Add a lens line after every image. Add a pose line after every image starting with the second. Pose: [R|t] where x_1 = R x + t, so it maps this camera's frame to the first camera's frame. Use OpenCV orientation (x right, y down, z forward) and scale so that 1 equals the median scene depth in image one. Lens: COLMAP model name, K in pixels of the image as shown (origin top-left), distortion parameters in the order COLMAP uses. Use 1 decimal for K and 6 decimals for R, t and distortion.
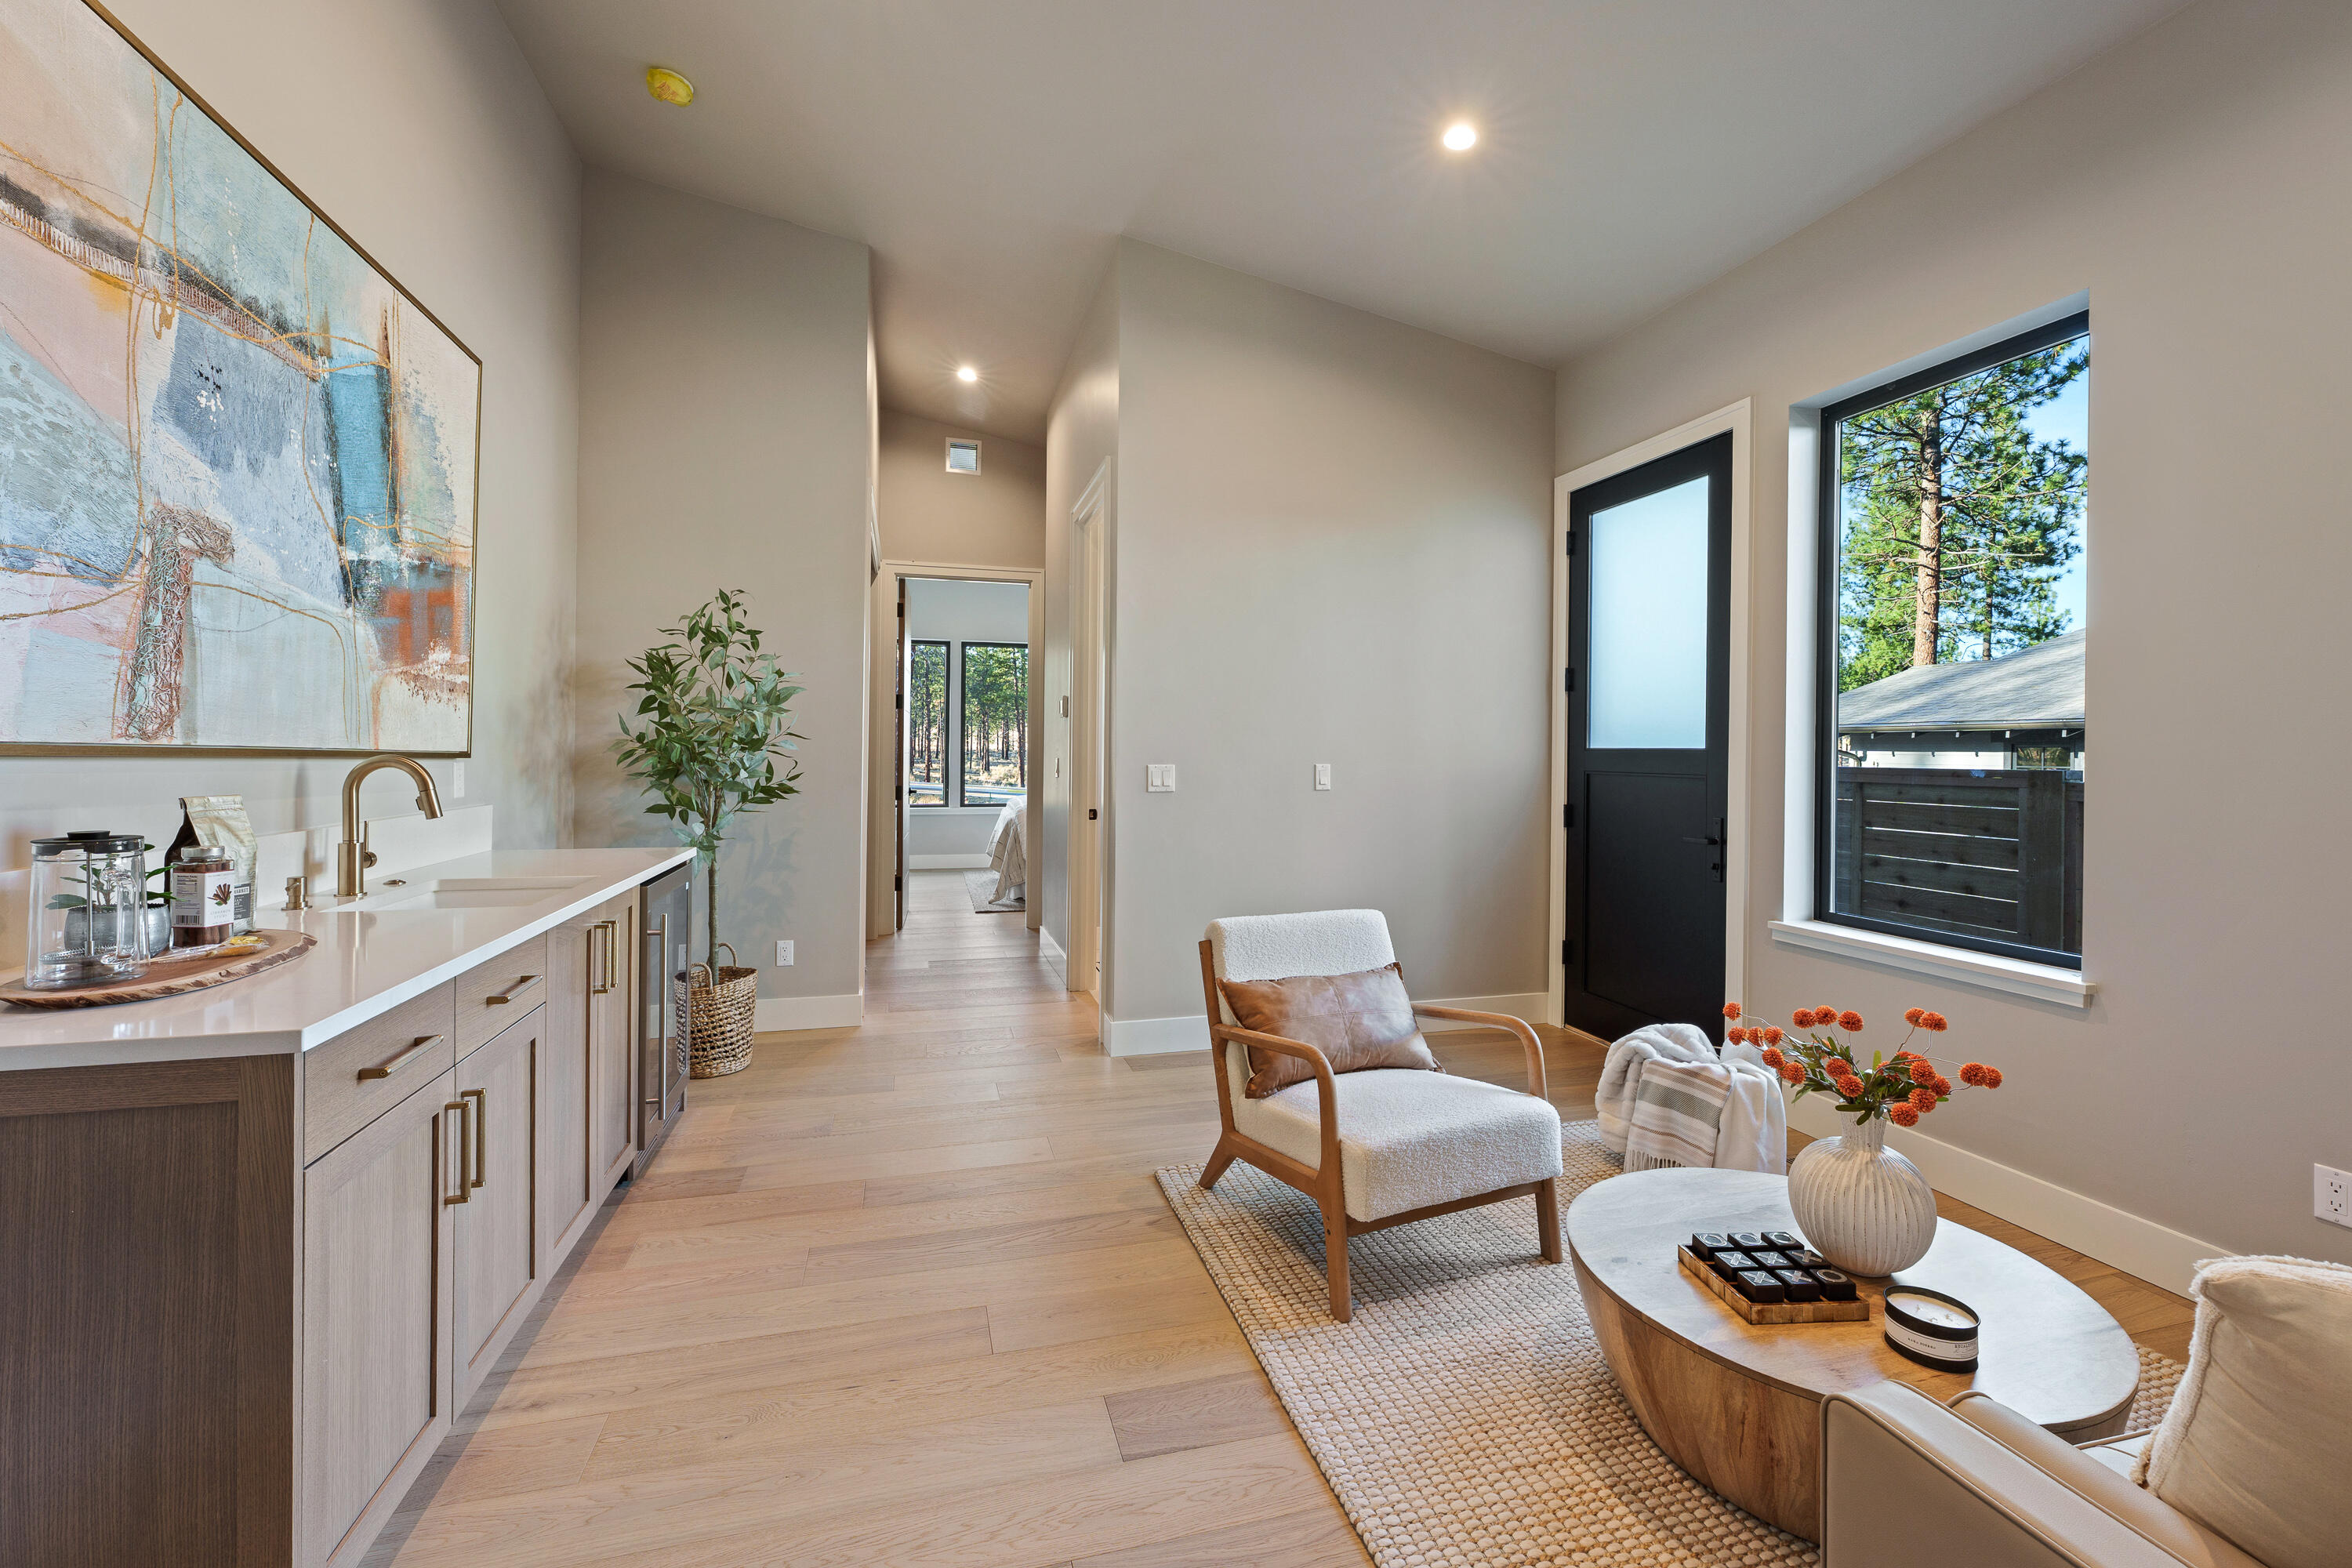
lens RADIAL K [[958.0, 0, 1218.1], [0, 958.0, 745.3], [0, 0, 1]] dist [-0.001153, -0.000337]
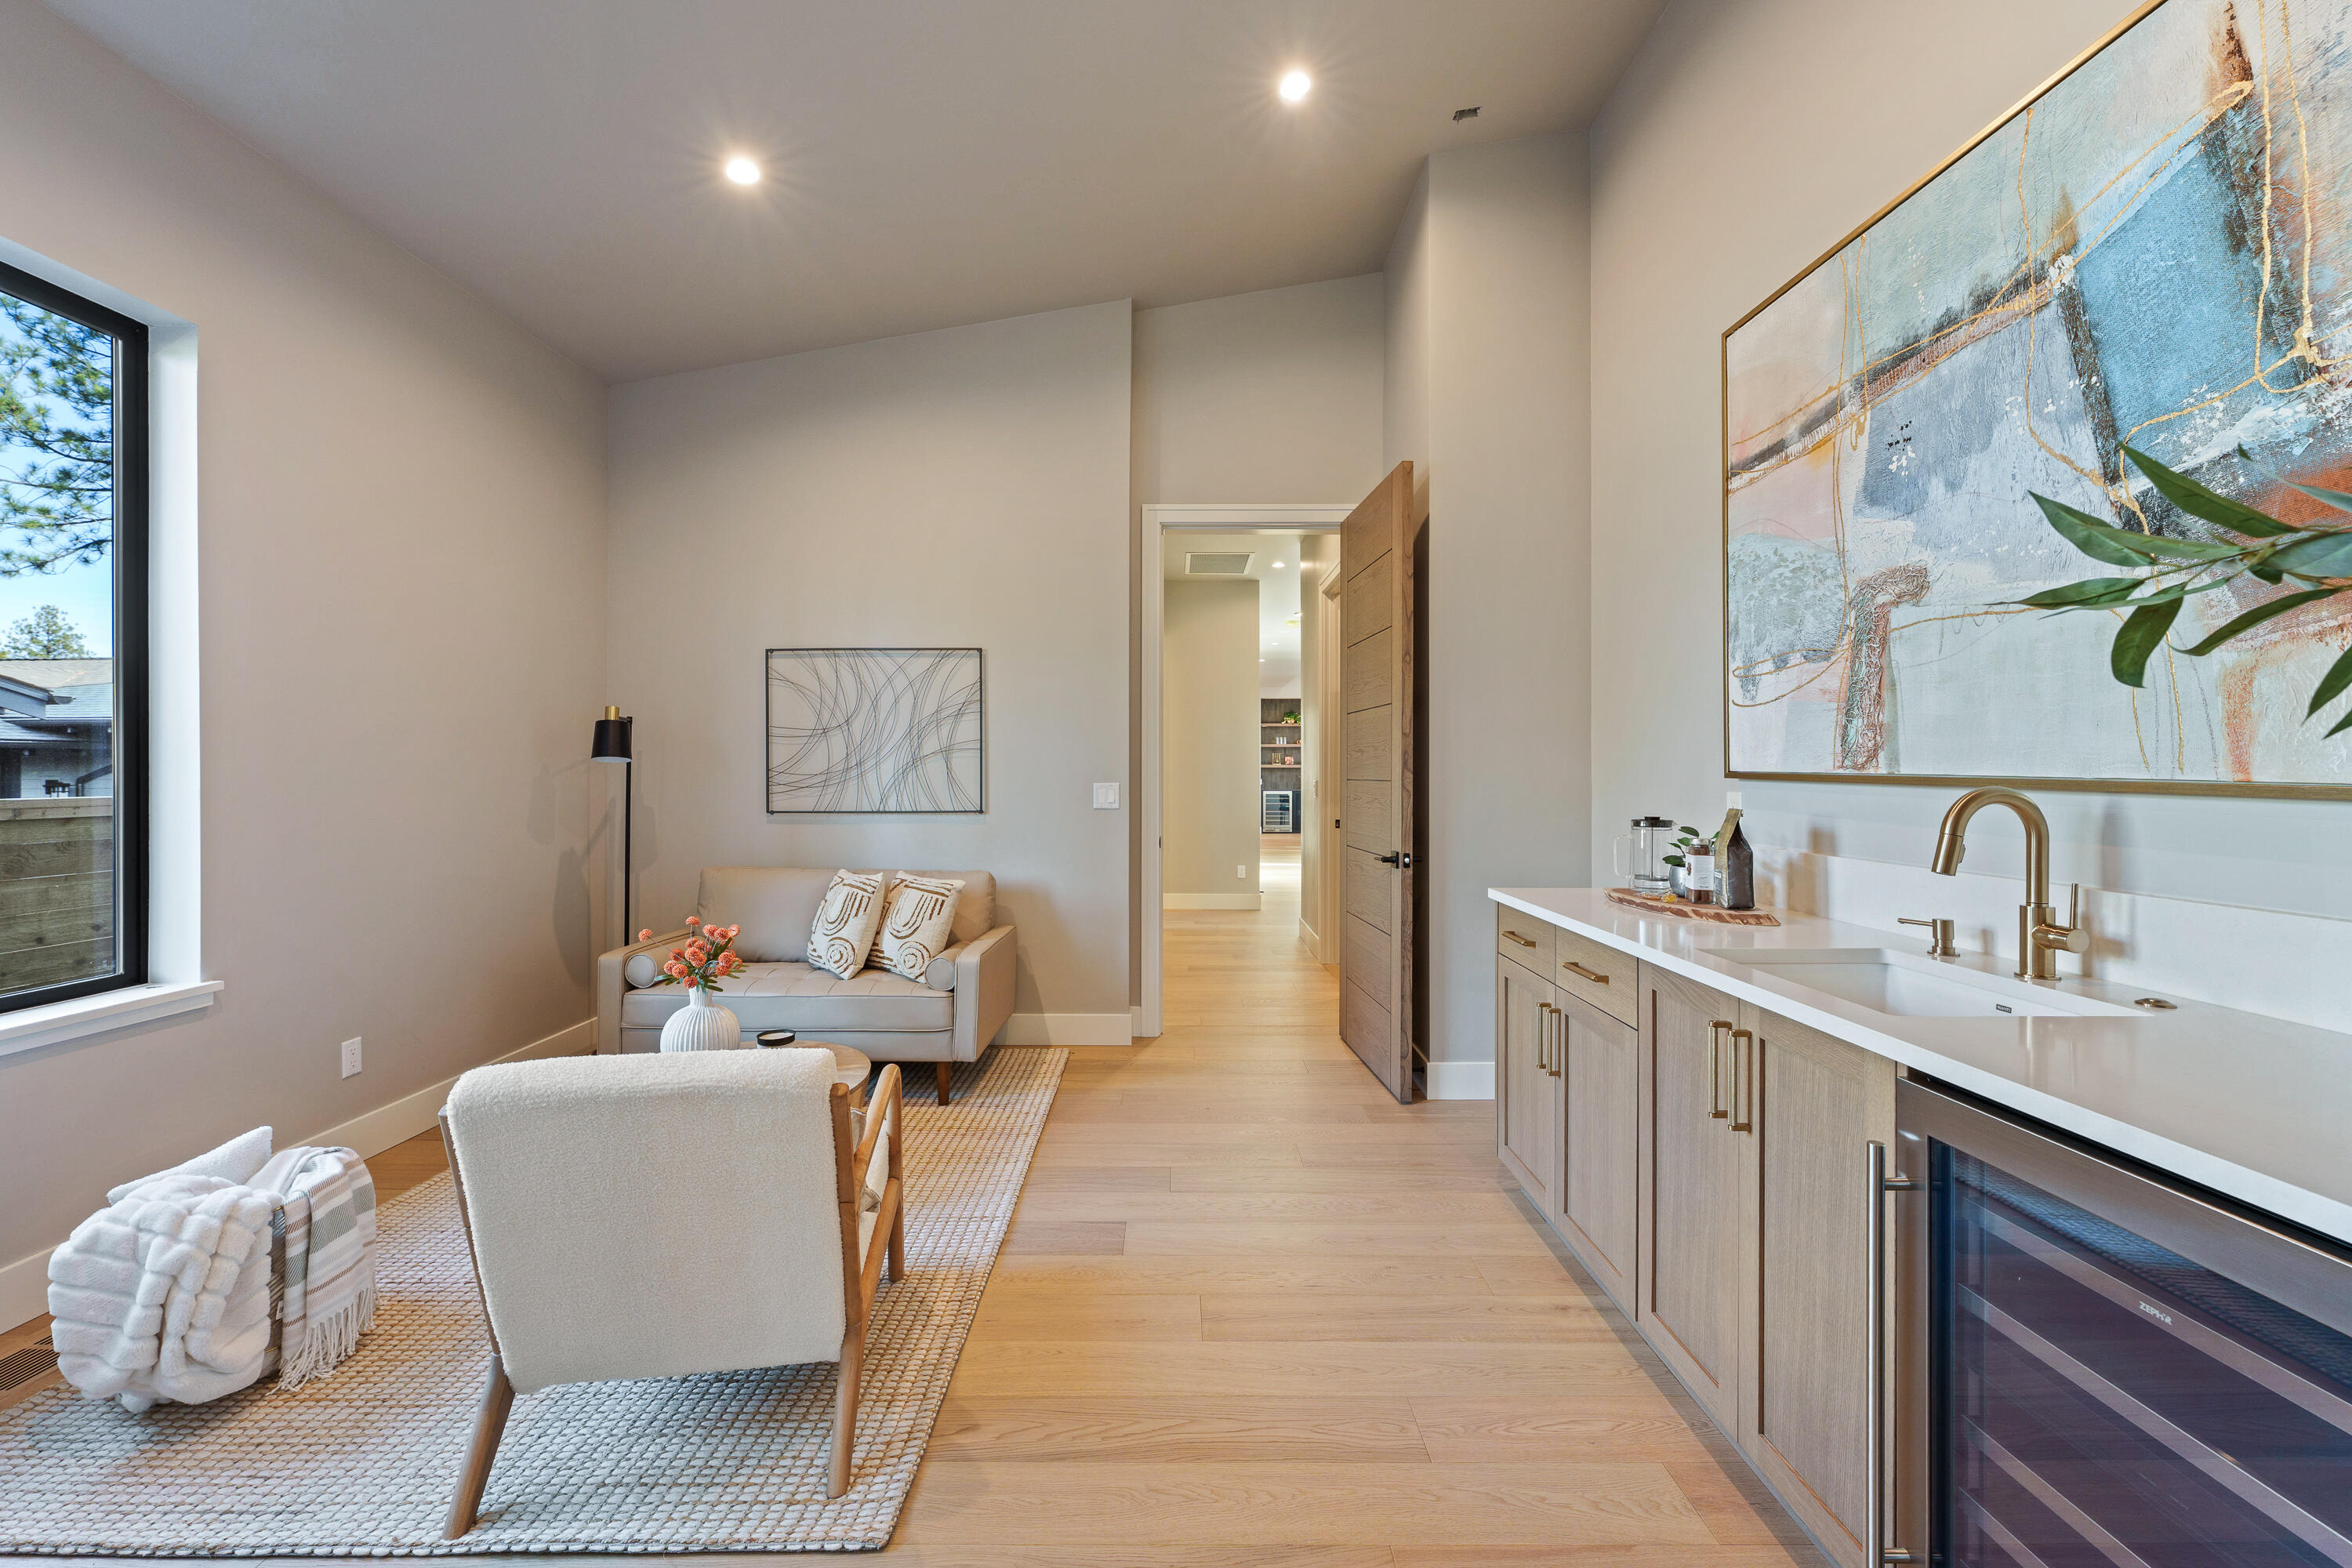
lens RADIAL K [[958.0, 0, 1177.9], [0, 958.0, 778.9], [0, 0, 1]] dist [-0.001153, -0.000337]
pose [[-0.953231, -0.011590, 0.302022, -0.611755], [-0.010823, 0.999933, 0.004213, 0.010120], [-0.302050, 0.000747, -0.953292, 2.340457]]
